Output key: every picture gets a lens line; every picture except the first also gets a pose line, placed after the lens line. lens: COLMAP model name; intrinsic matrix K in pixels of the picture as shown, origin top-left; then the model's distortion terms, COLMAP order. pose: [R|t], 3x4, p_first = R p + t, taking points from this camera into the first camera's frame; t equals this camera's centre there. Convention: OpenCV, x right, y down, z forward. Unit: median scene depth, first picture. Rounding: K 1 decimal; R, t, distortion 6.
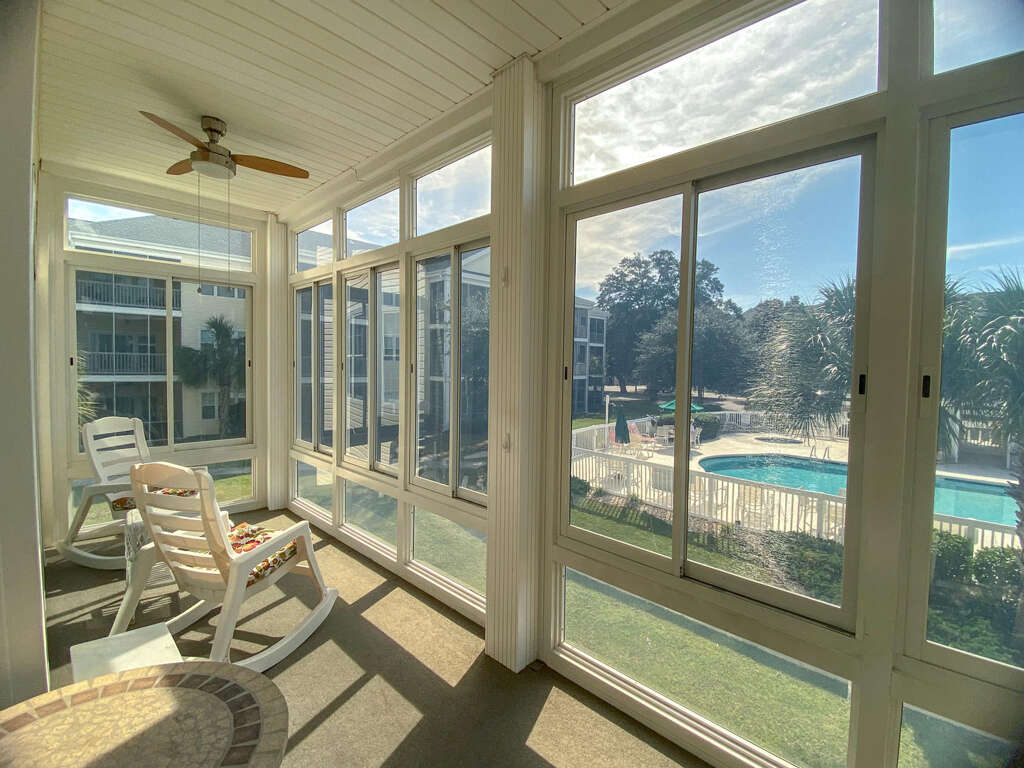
lens RADIAL K [[476.3, 0, 523.9], [0, 476.3, 381.0], [0, 0, 1]] dist [0.006581, -0.014119]
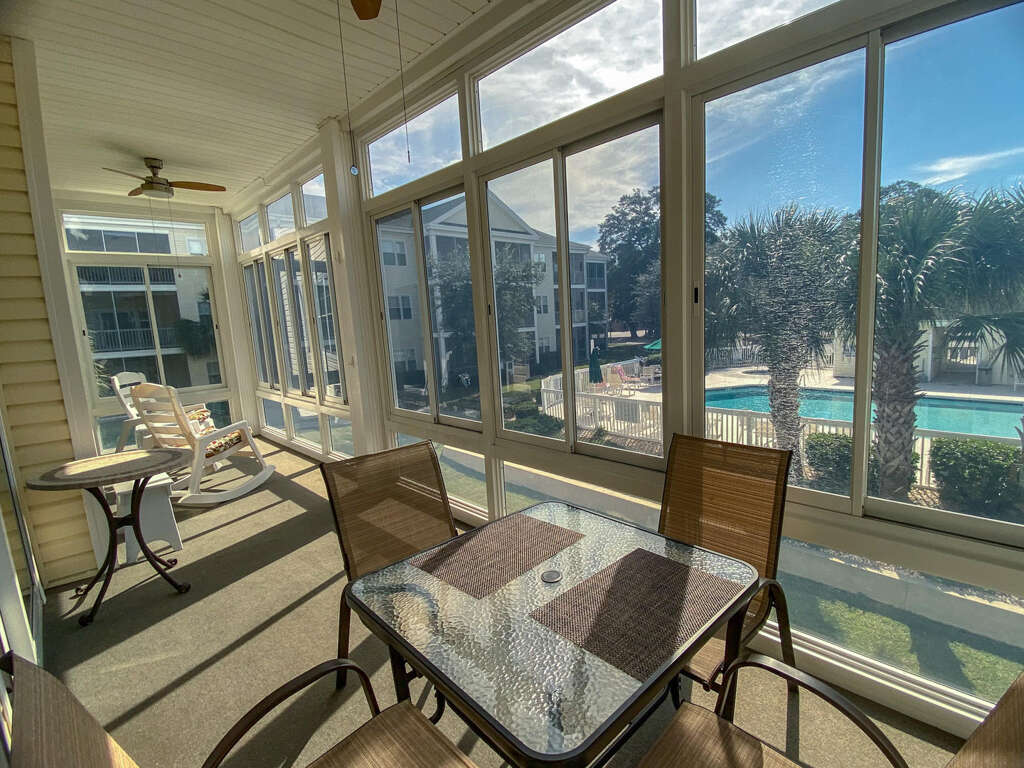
lens RADIAL K [[476.3, 0, 520.4], [0, 476.3, 382.7], [0, 0, 1]] dist [0.006581, -0.014119]
pose [[0.997744, -0.063824, -0.020799, 0.276838], [0.065663, 0.992319, 0.104844, 0.034538], [0.013948, -0.105973, 0.994271, -0.307069]]
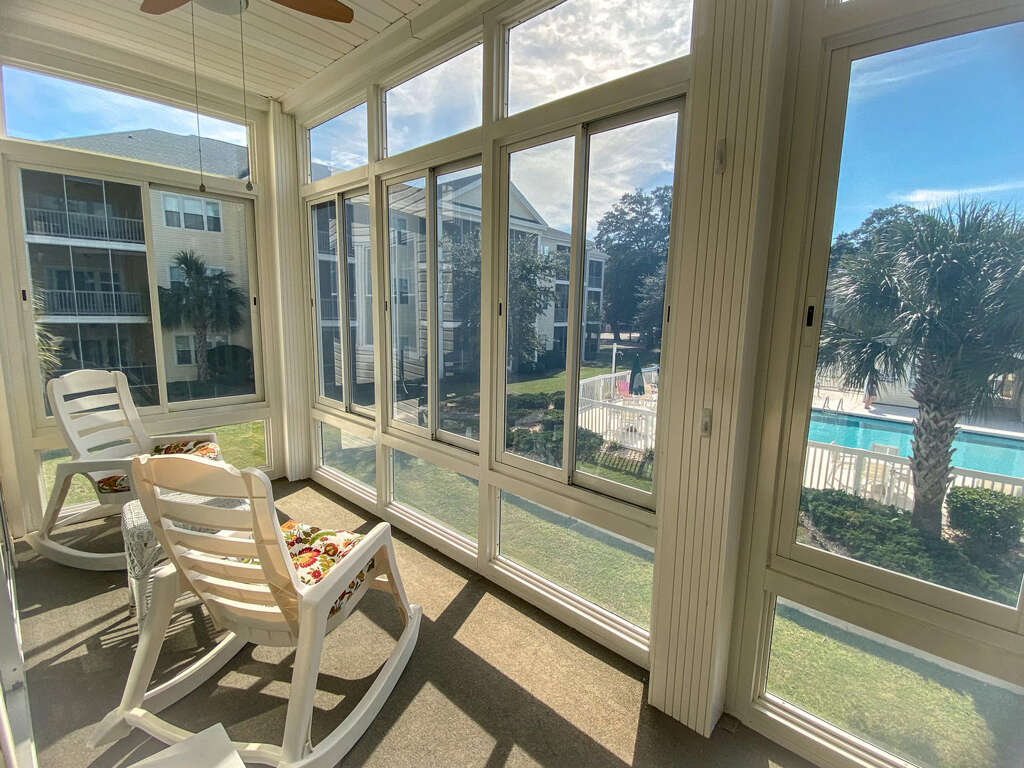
lens RADIAL K [[476.3, 0, 510.9], [0, 476.3, 385.6], [0, 0, 1]] dist [0.006581, -0.014119]
pose [[0.999608, 0.006332, 0.027263, -0.169719], [-0.009658, 0.992279, 0.123647, 0.000471], [-0.026269, -0.123862, 0.991952, 0.185046]]
